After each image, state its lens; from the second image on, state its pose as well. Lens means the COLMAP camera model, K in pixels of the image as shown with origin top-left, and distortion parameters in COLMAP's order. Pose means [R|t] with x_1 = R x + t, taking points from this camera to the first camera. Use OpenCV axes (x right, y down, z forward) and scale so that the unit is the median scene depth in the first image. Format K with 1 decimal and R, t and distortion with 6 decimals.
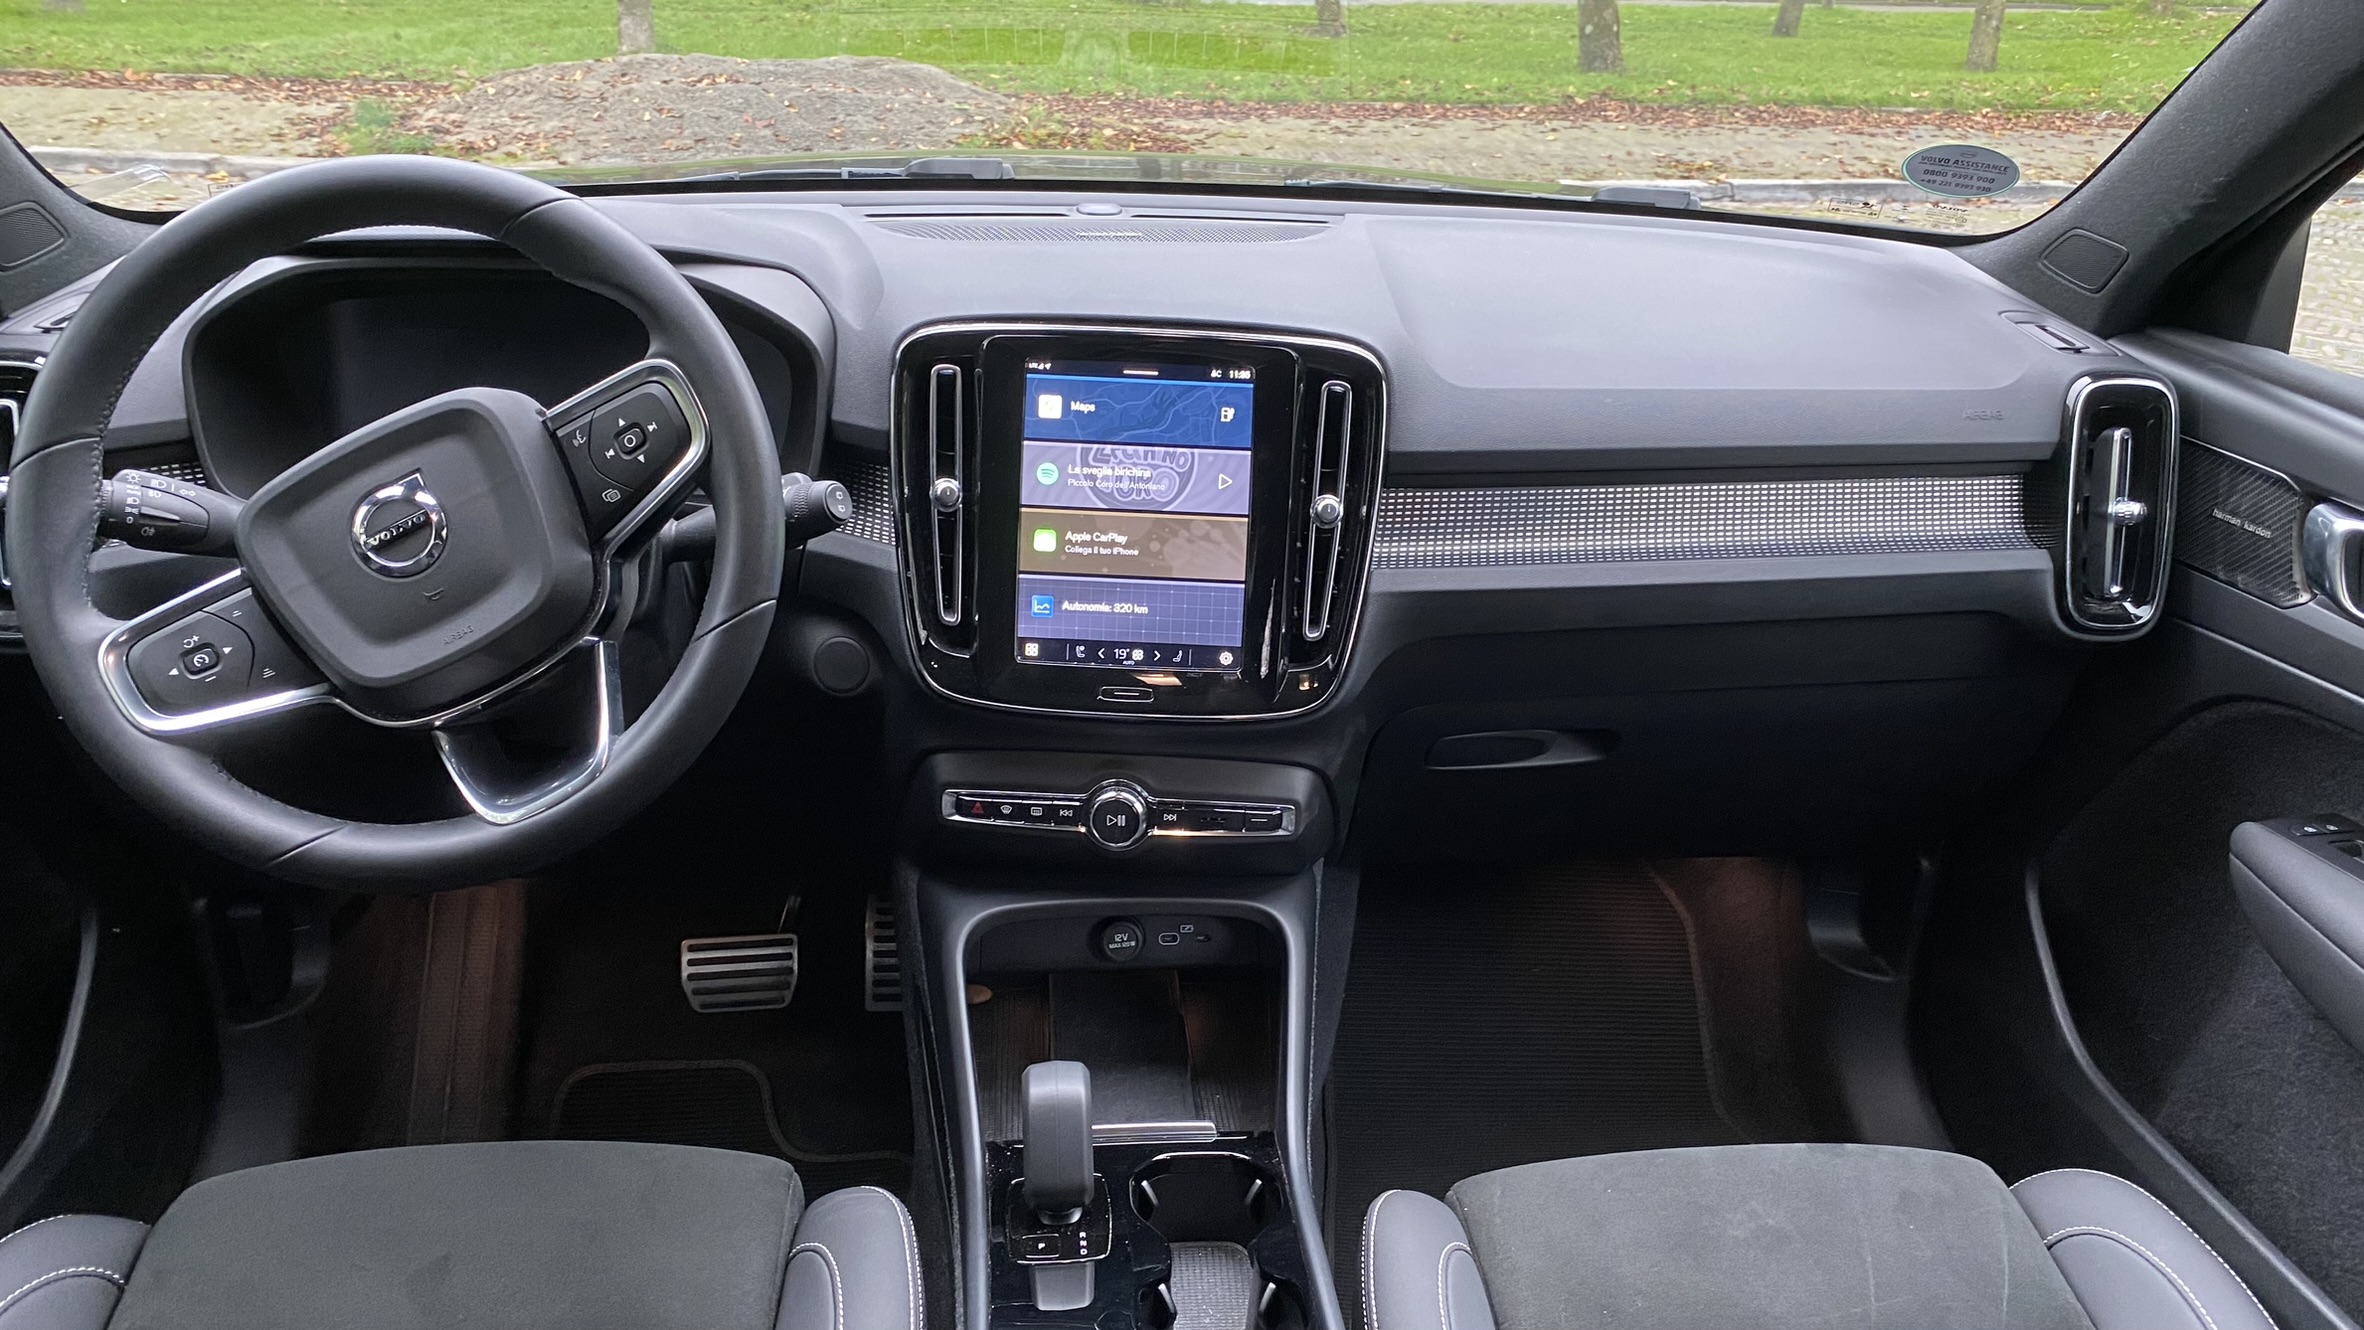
lens RADIAL K [[1790.1, 0, 1219.9], [0, 1790.1, 658.0], [0, 0, 1]] dist [0.127418, -0.195547]
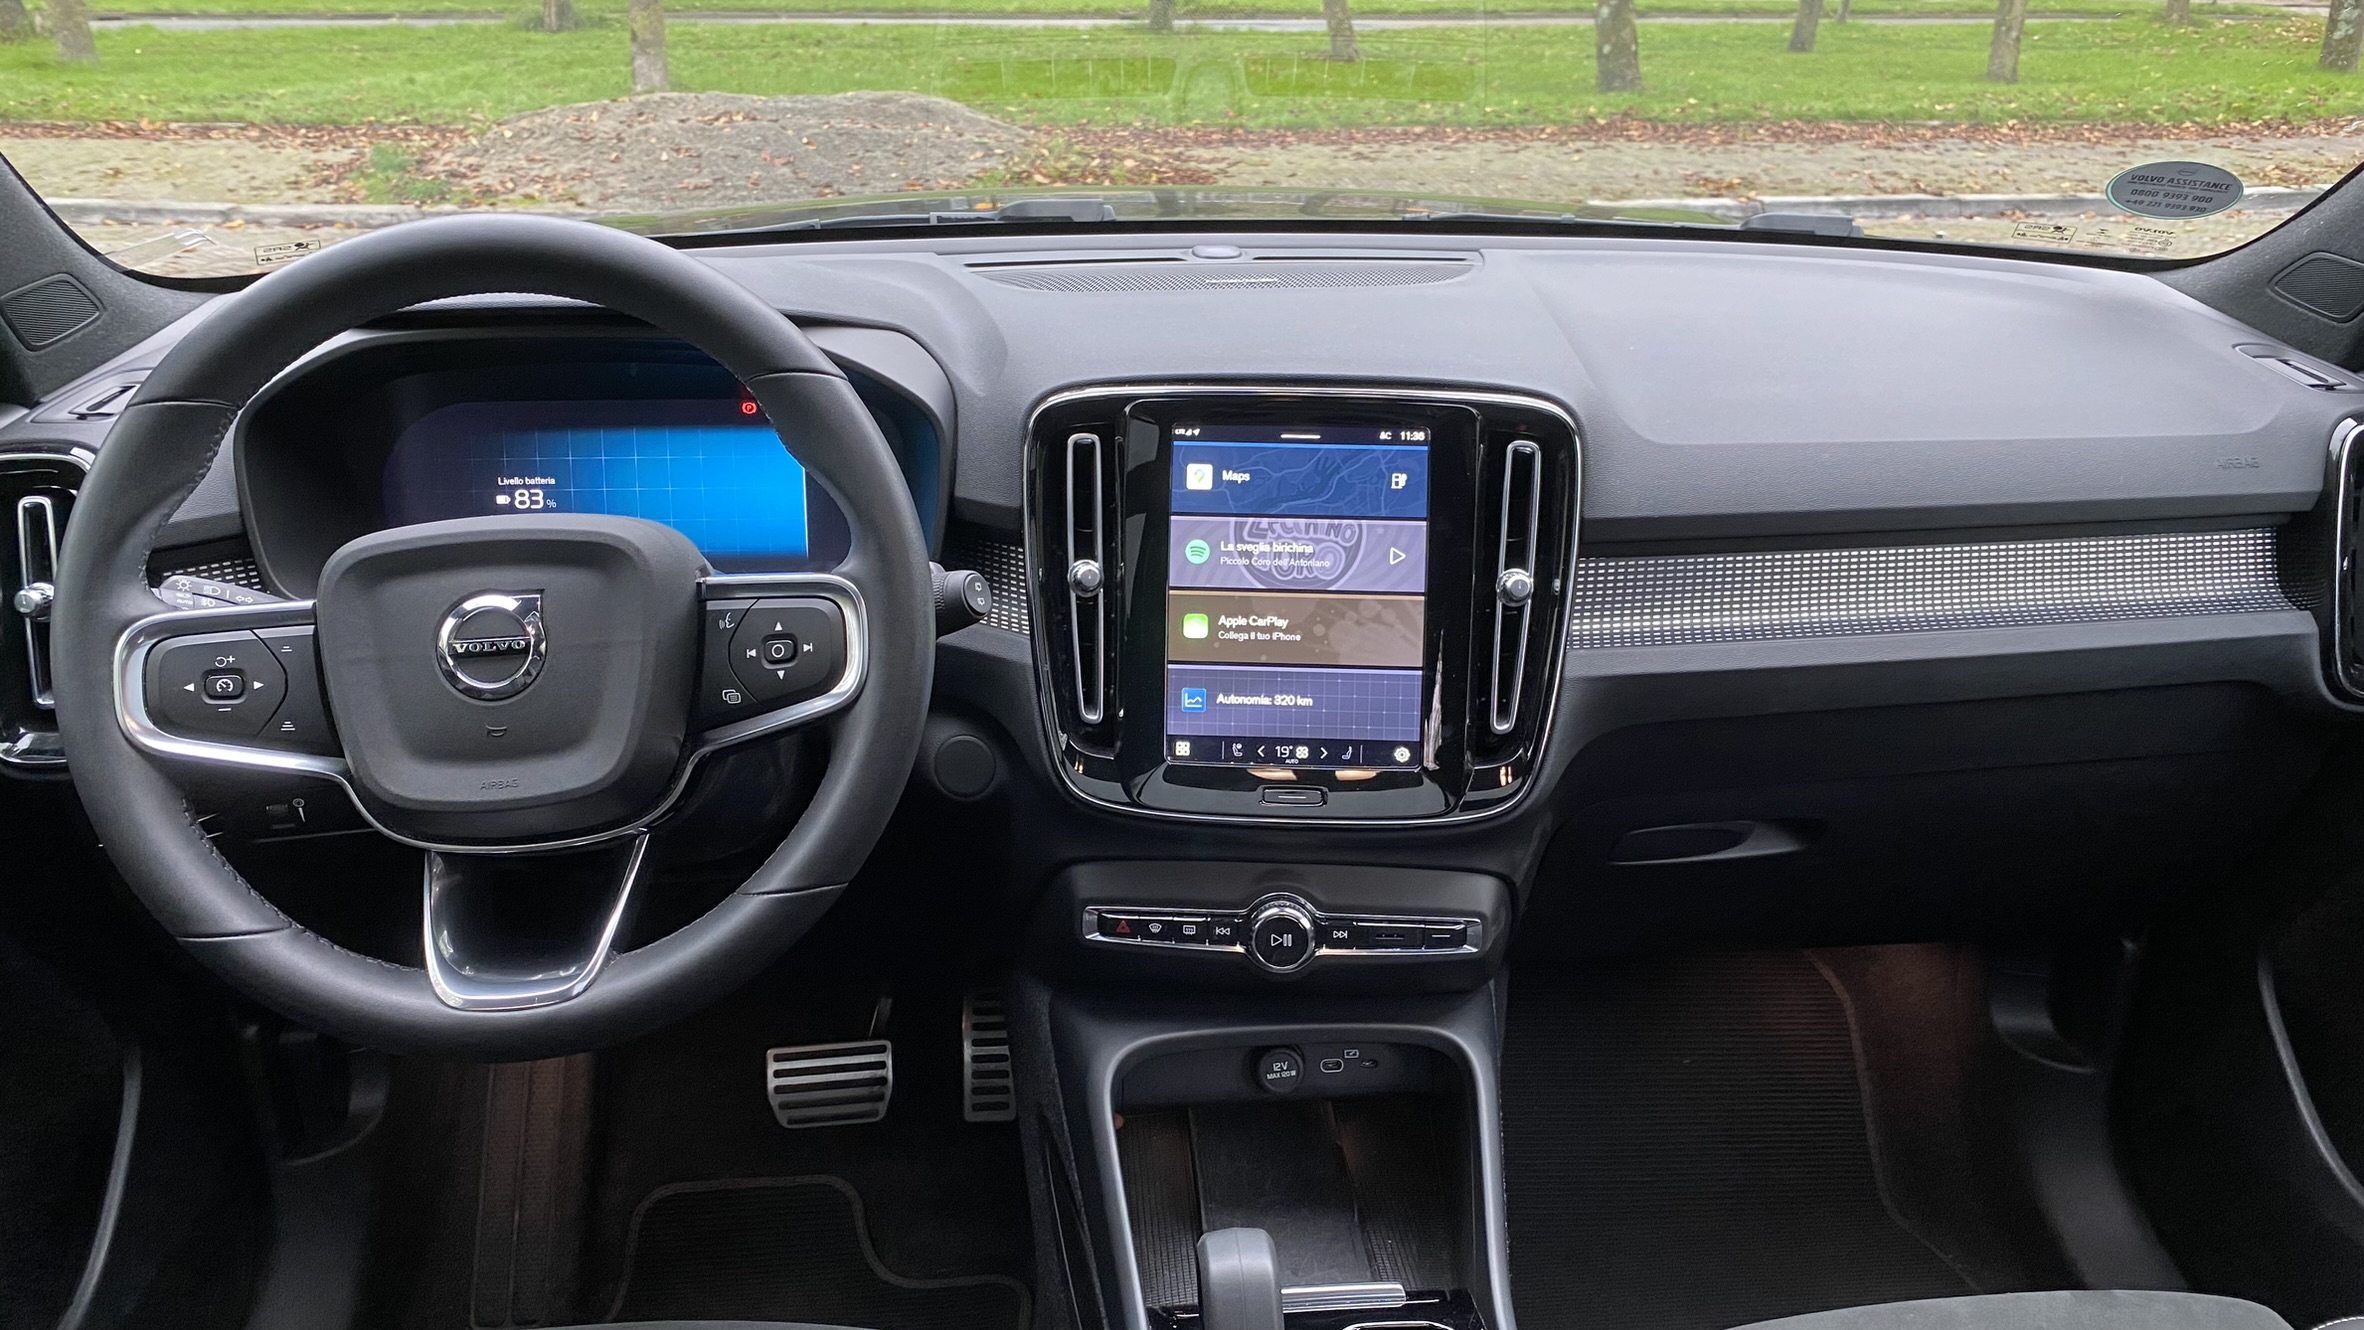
lens RADIAL K [[1791.0, 0, 1227.7], [0, 1791.0, 666.0], [0, 0, 1]] dist [0.141680, -0.228343]
pose [[0.999809, -0.018818, -0.005215, -0.071934], [0.018763, 0.999771, -0.010290, -0.033692], [0.005408, 0.010190, 0.999933, 0.101367]]
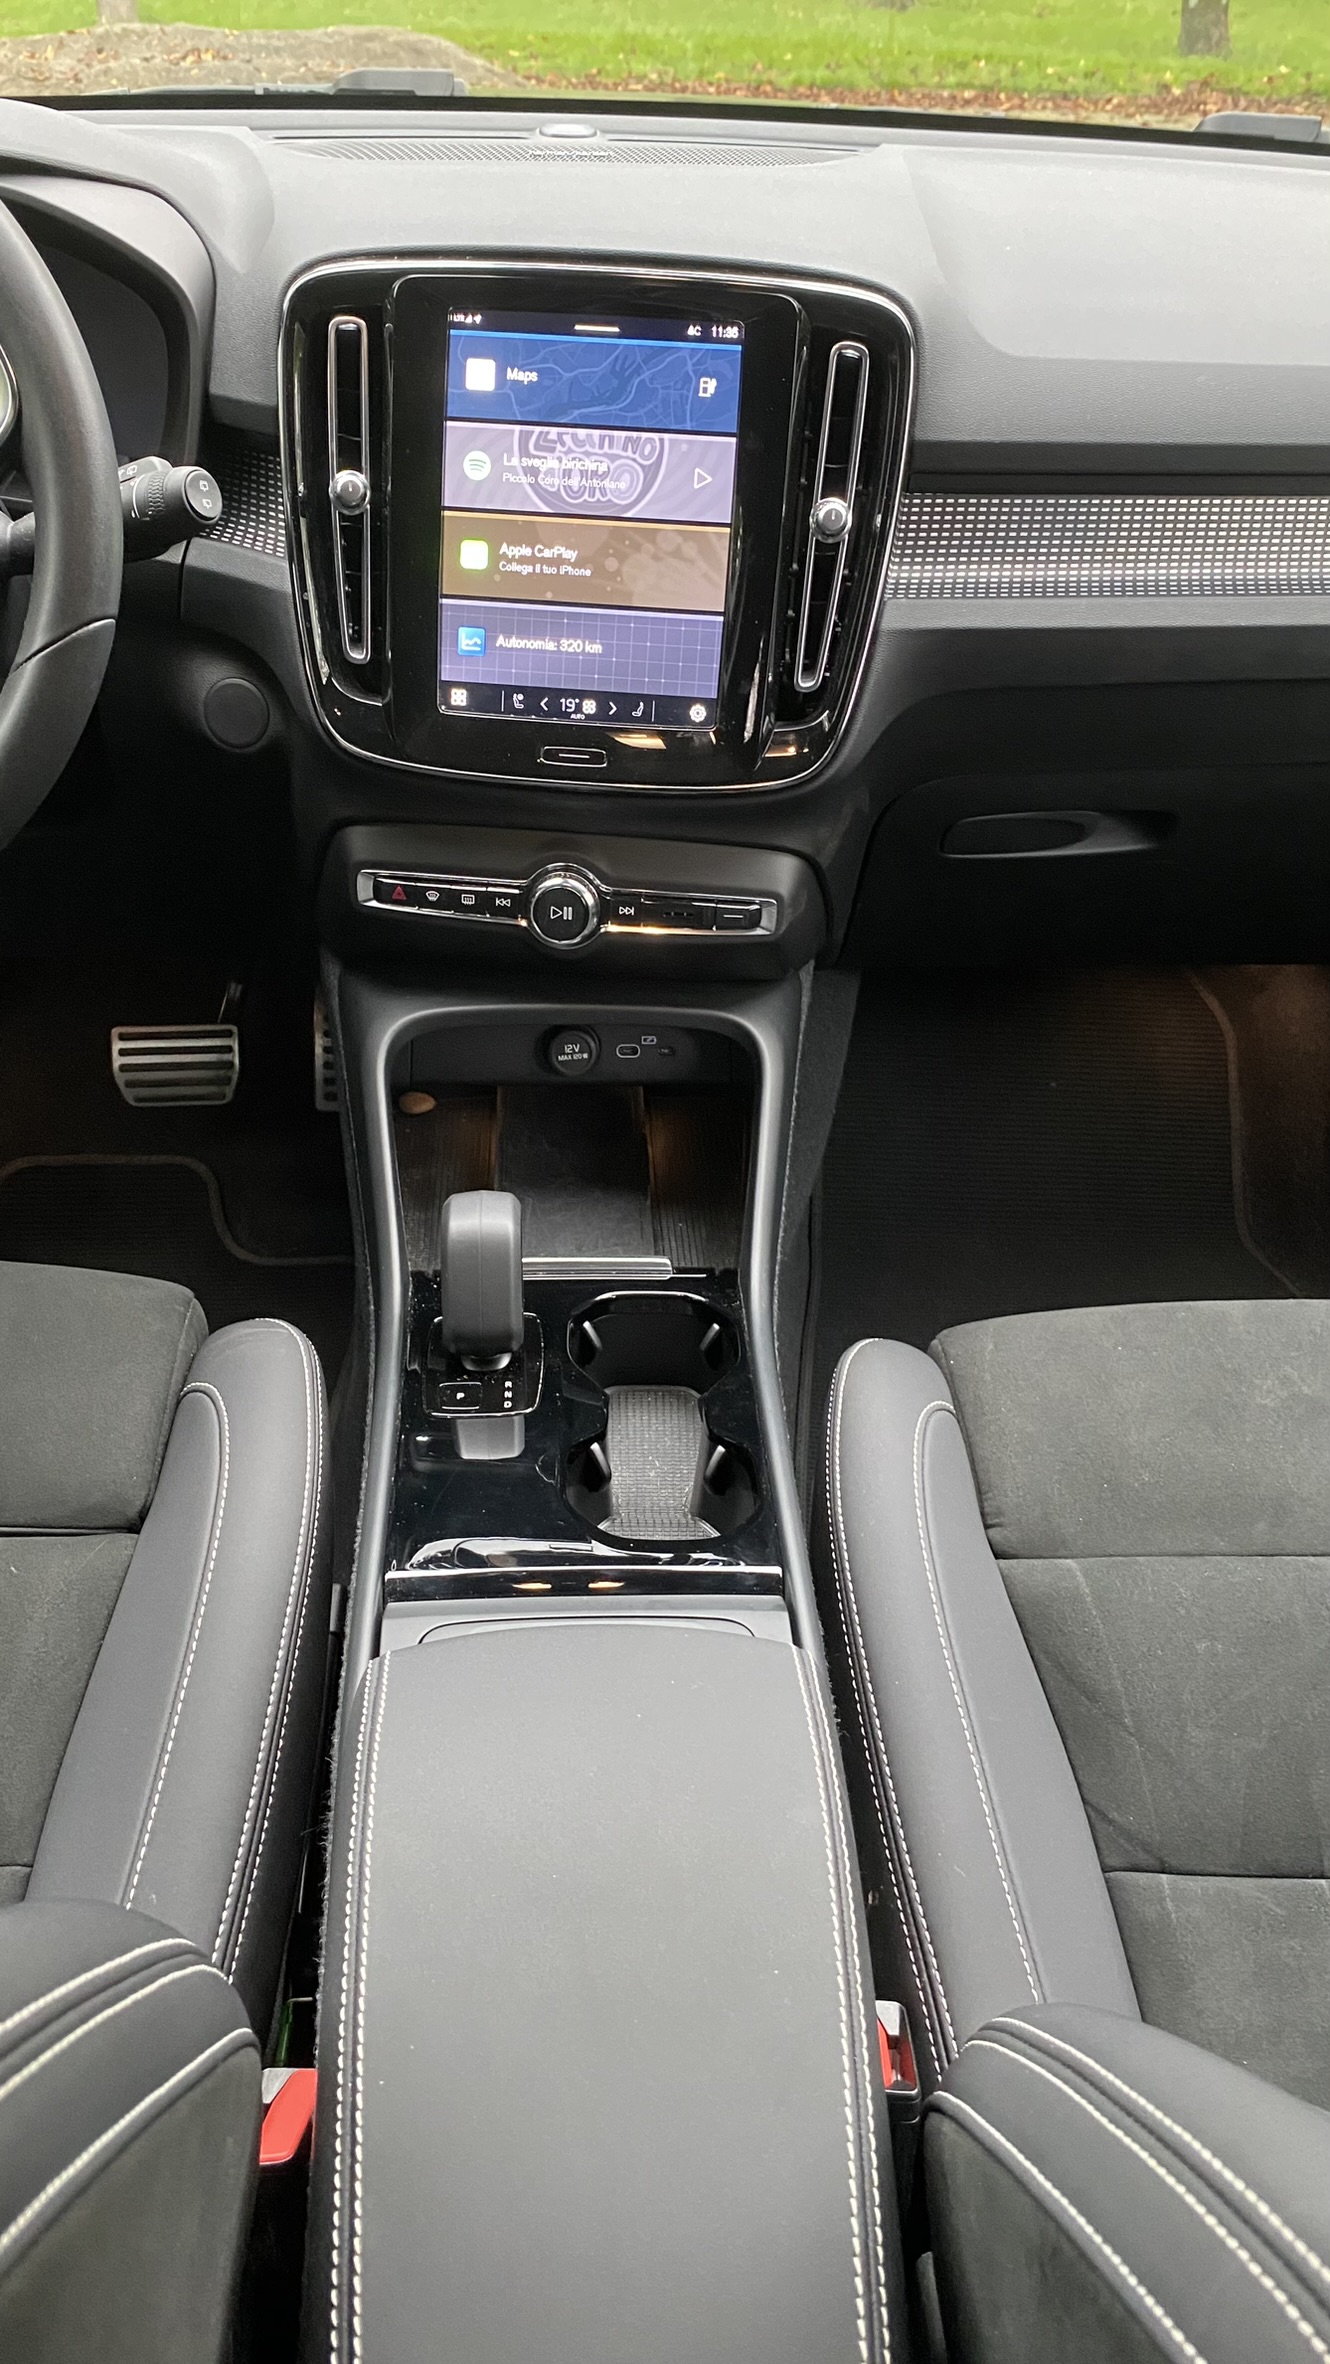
lens RADIAL K [[1810.6, 0, 665.0], [0, 1810.6, 1182.0], [0, 0, 1]] dist [0.001388, -0.006794]
pose [[0.998725, 0.030936, -0.039888, 0.025626], [-0.020478, 0.970558, 0.239995, 0.009058], [0.046138, -0.238873, 0.969954, 0.148147]]
